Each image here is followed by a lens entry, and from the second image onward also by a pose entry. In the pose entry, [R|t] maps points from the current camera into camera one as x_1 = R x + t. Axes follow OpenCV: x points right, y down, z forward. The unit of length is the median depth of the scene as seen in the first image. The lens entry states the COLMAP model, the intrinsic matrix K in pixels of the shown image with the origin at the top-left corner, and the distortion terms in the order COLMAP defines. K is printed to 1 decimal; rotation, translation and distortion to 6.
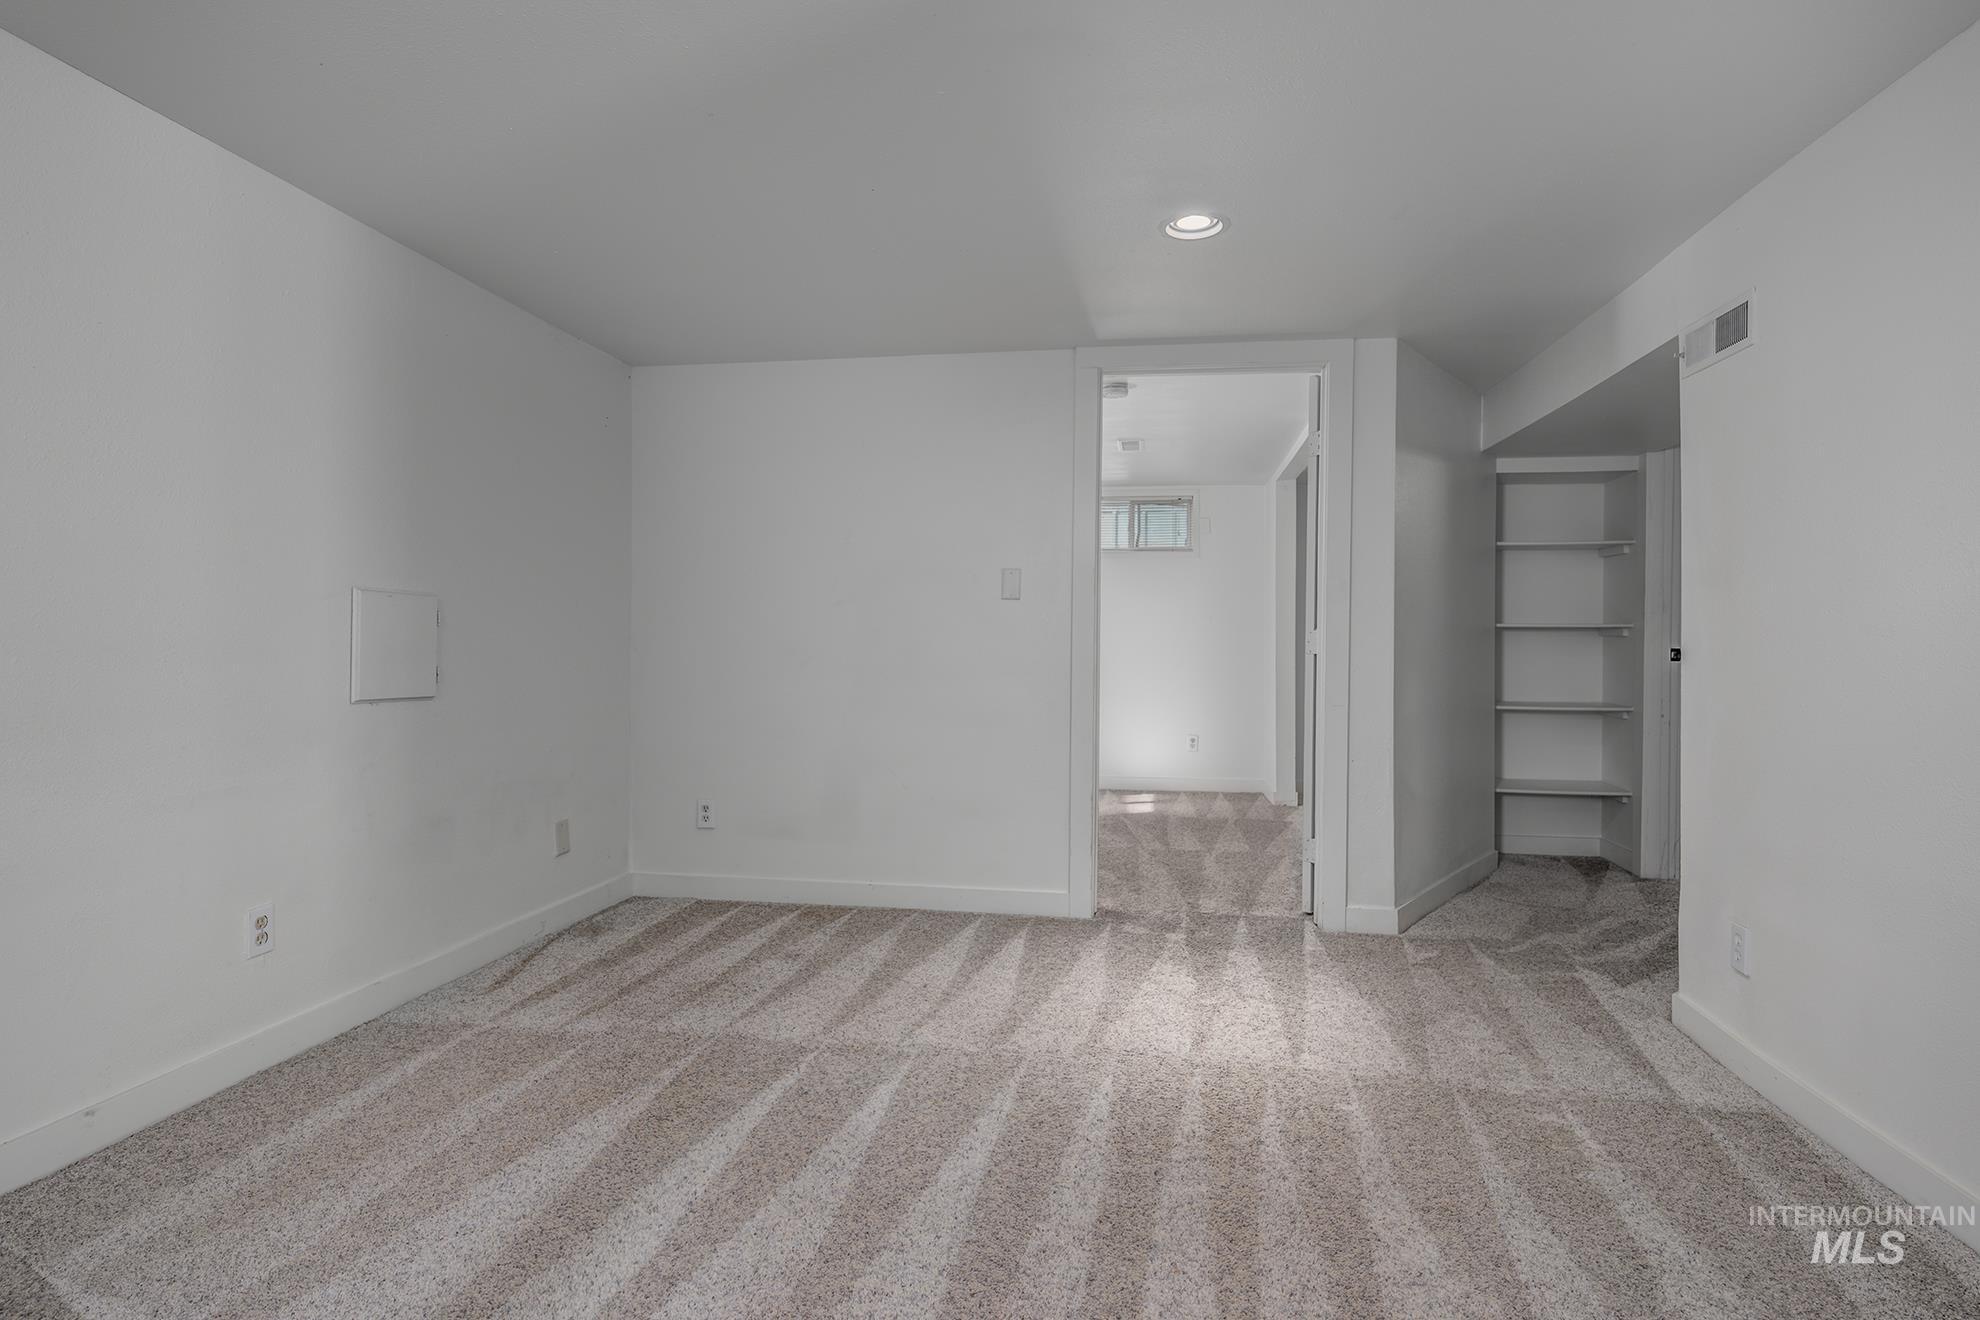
lens RADIAL K [[1023.9, 0, 990.3], [0, 1023.9, 648.5], [0, 0, 1]] dist [0.005080, 0.000268]
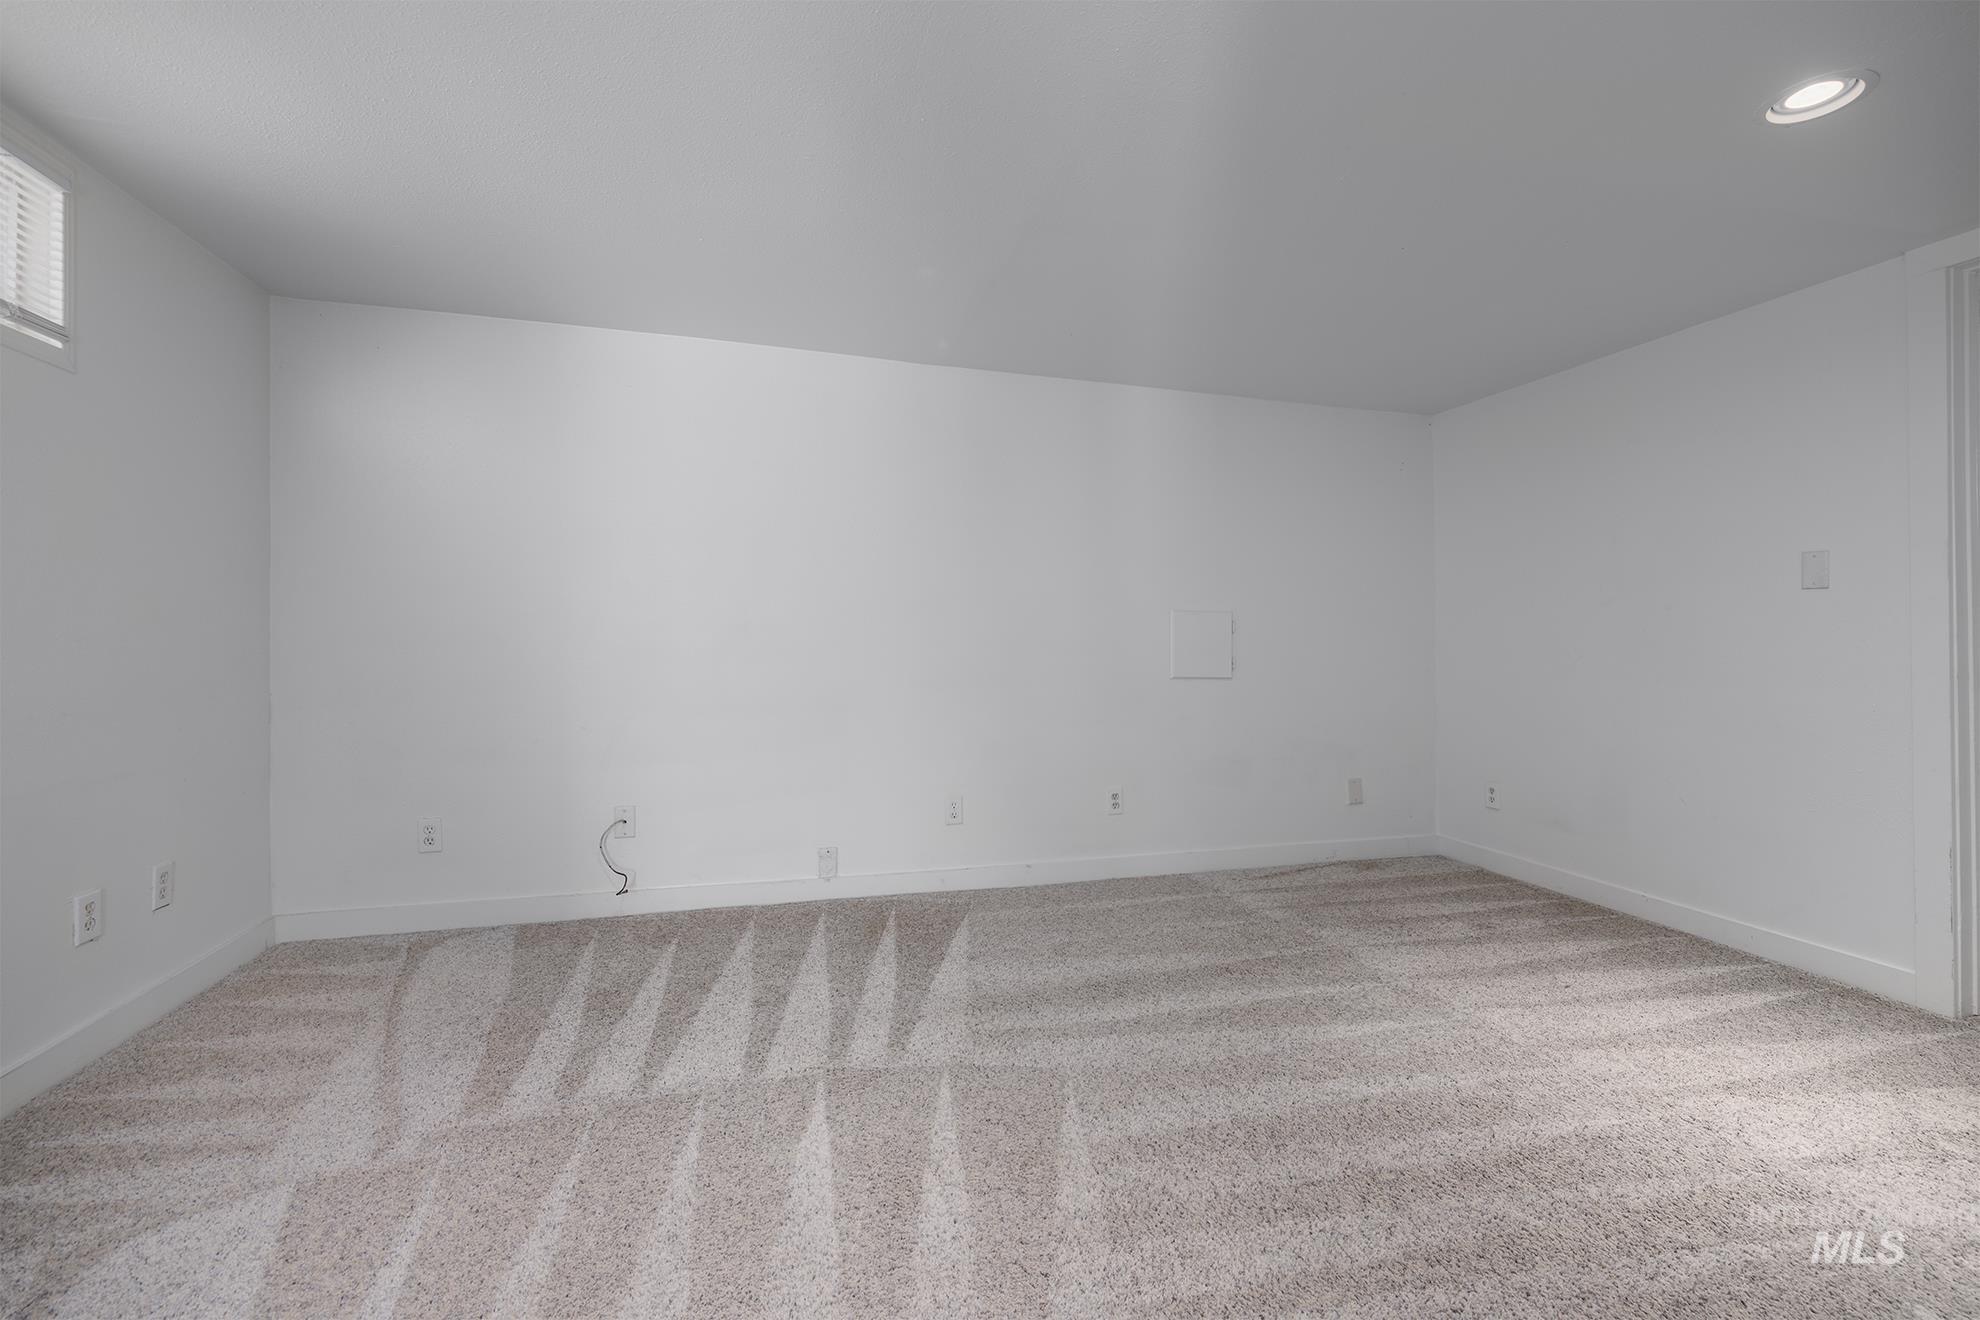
lens RADIAL K [[854.4, 0, 989.9], [0, 854.4, 657.9], [0, 0, 1]] dist [-0.005356, -0.000993]
pose [[0.405304, 0.016030, -0.914041, 0.511822], [-0.008704, 0.999869, 0.013676, 0.002842], [0.914141, 0.002413, 0.405390, 0.164435]]
